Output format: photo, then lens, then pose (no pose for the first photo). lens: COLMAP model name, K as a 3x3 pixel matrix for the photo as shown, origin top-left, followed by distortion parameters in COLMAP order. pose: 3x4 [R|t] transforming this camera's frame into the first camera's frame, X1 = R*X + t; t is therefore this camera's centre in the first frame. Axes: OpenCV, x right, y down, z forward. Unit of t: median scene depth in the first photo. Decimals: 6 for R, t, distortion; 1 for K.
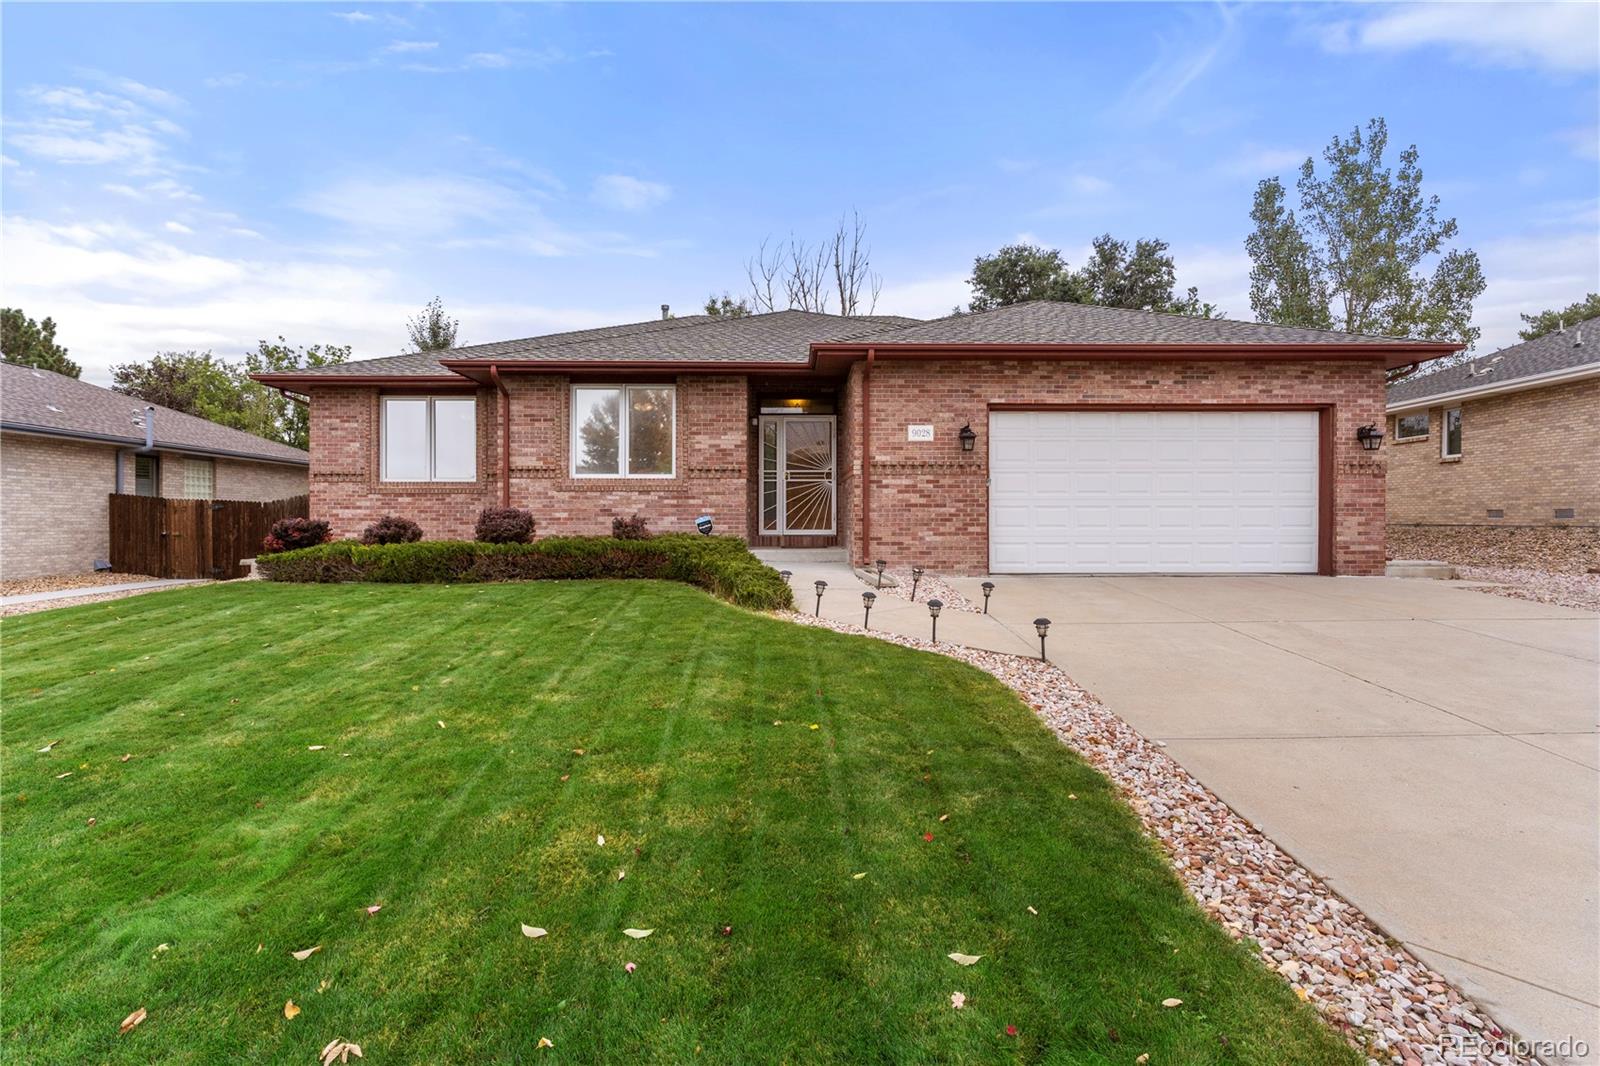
lens RADIAL K [[772.9, 0, 800.0], [0, 772.9, 533.0], [0, 0, 1]] dist [0.000697, 0.000526]
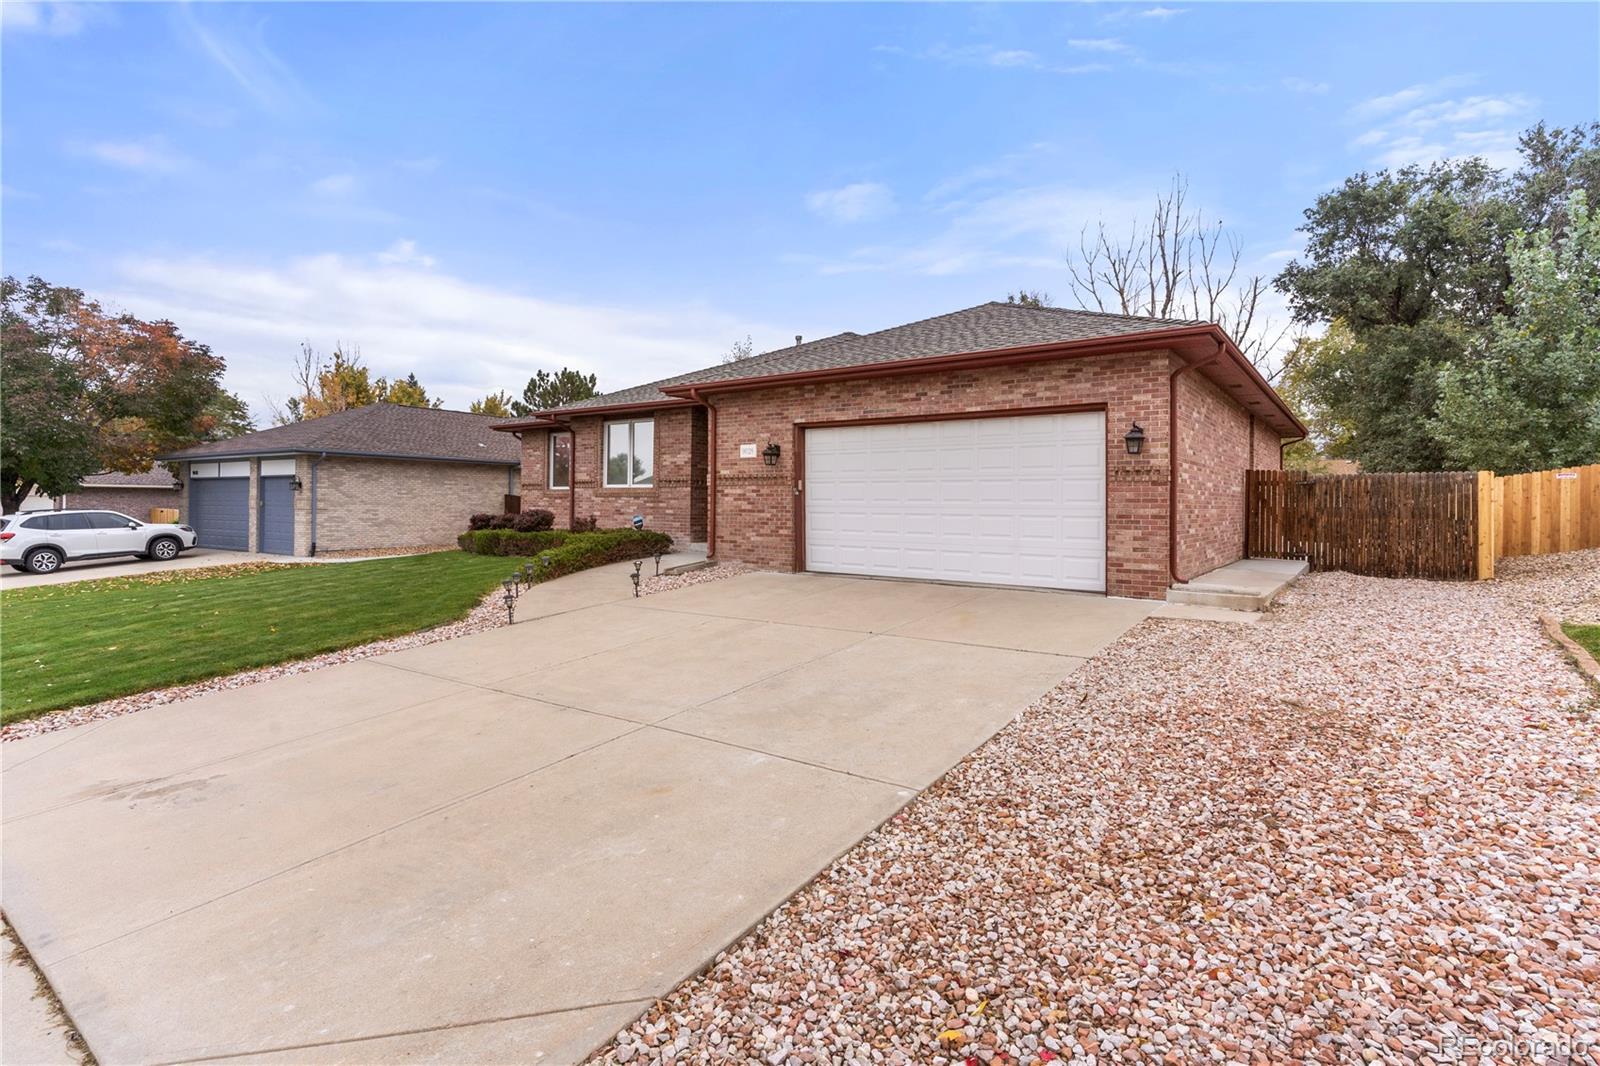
lens RADIAL K [[780.2, 0, 802.7], [0, 780.2, 504.6], [0, 0, 1]] dist [-0.001496, 0.000044]
pose [[0.801639, 0.008113, -0.597753, 0.947620], [-0.020011, 0.999712, -0.013268, -0.030665], [0.597473, 0.022598, 0.801570, 0.073184]]
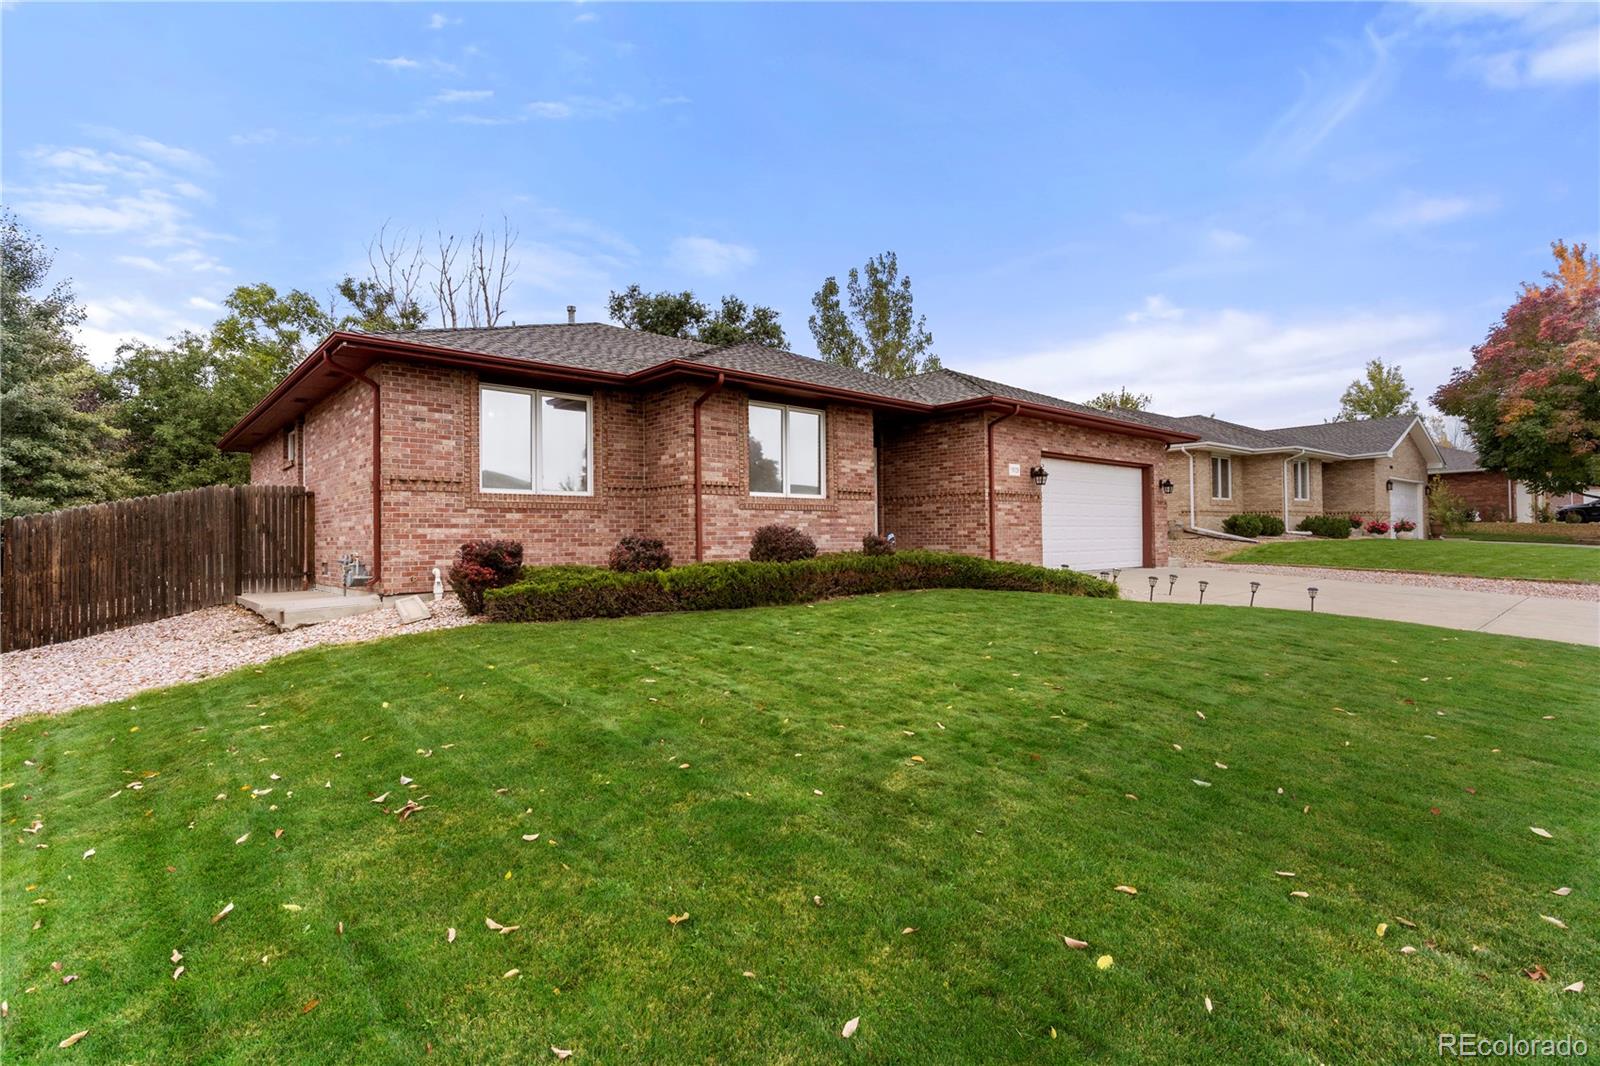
lens RADIAL K [[772.9, 0, 800.0], [0, 772.9, 533.0], [0, 0, 1]] dist [0.000697, 0.000526]
pose [[0.752633, -0.003152, 0.658433, -0.980028], [0.024952, 0.999407, -0.023737, 0.000551], [-0.657967, 0.034294, 0.752265, 0.250299]]
